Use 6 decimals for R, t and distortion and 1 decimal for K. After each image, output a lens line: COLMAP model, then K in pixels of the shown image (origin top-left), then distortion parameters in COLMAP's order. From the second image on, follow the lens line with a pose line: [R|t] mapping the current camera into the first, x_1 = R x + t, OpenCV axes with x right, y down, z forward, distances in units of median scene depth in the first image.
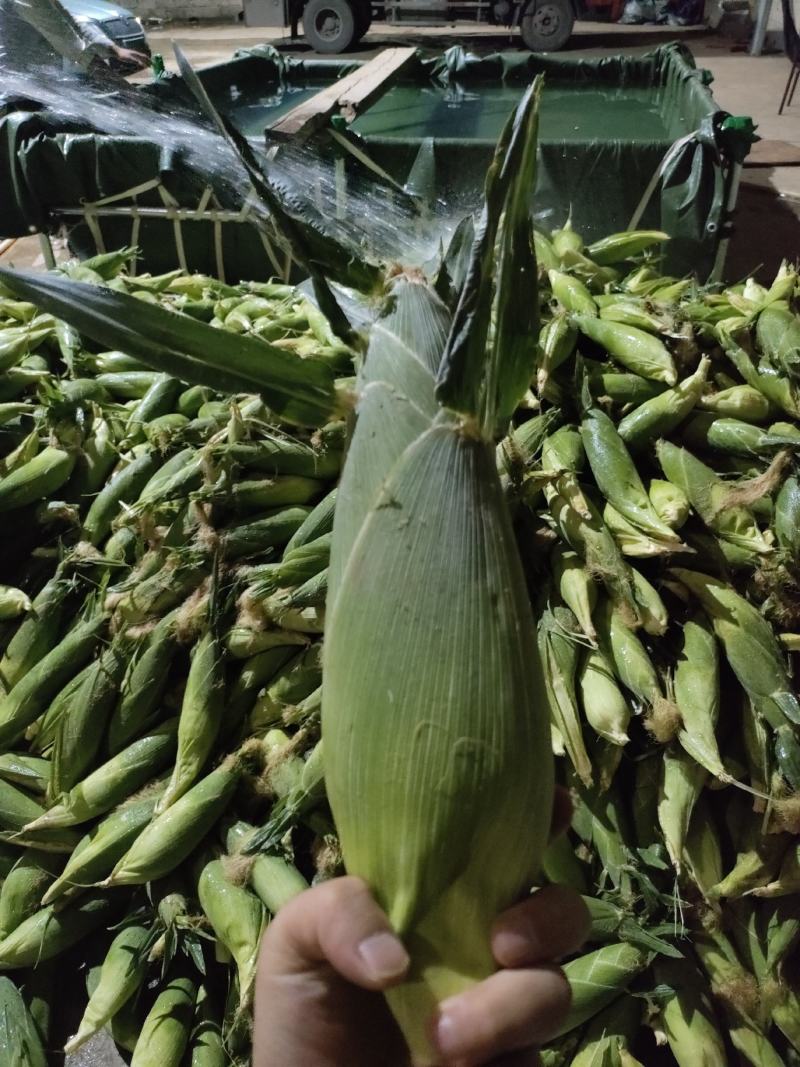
lens RADIAL K [[816.8, 0, 400.0], [0, 816.8, 533.5], [0, 0, 1]] dist [0.038164, -0.030784]
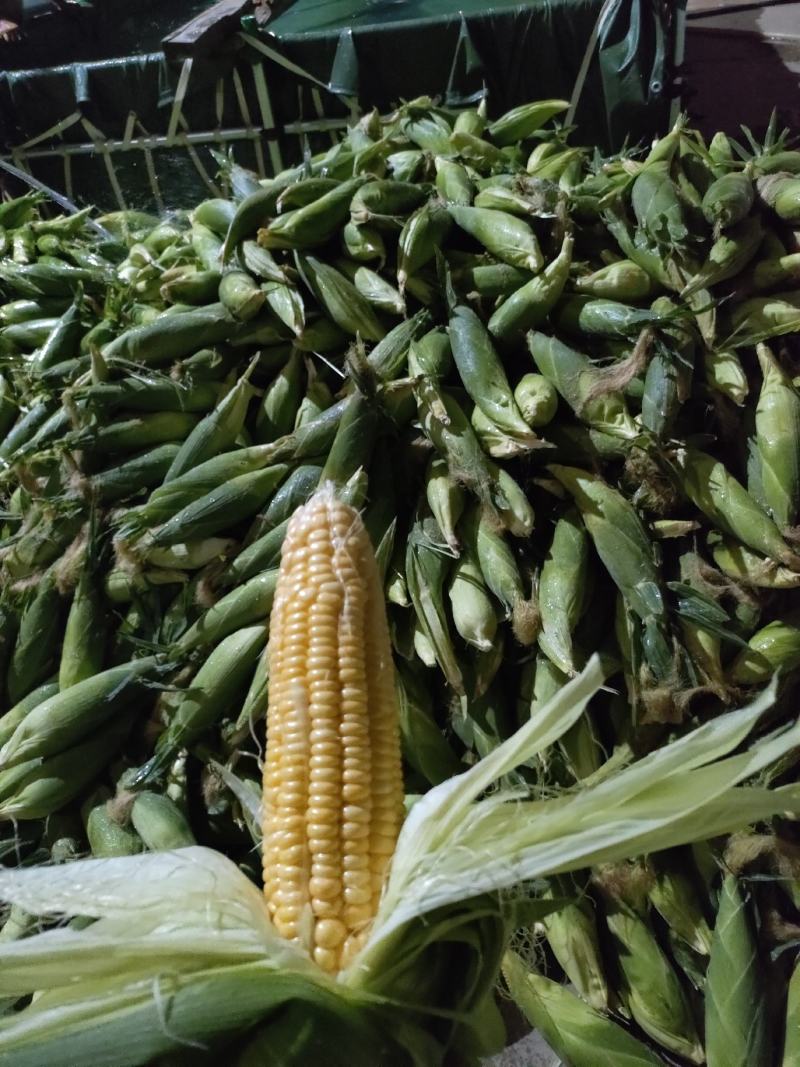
lens RADIAL K [[816.8, 0, 400.0], [0, 816.8, 533.5], [0, 0, 1]] dist [0.038164, -0.030784]
pose [[0.992847, -0.102592, -0.061078, 0.205972], [0.108174, 0.989441, 0.096462, 0.009805], [0.050537, -0.102379, 0.993461, 0.026916]]
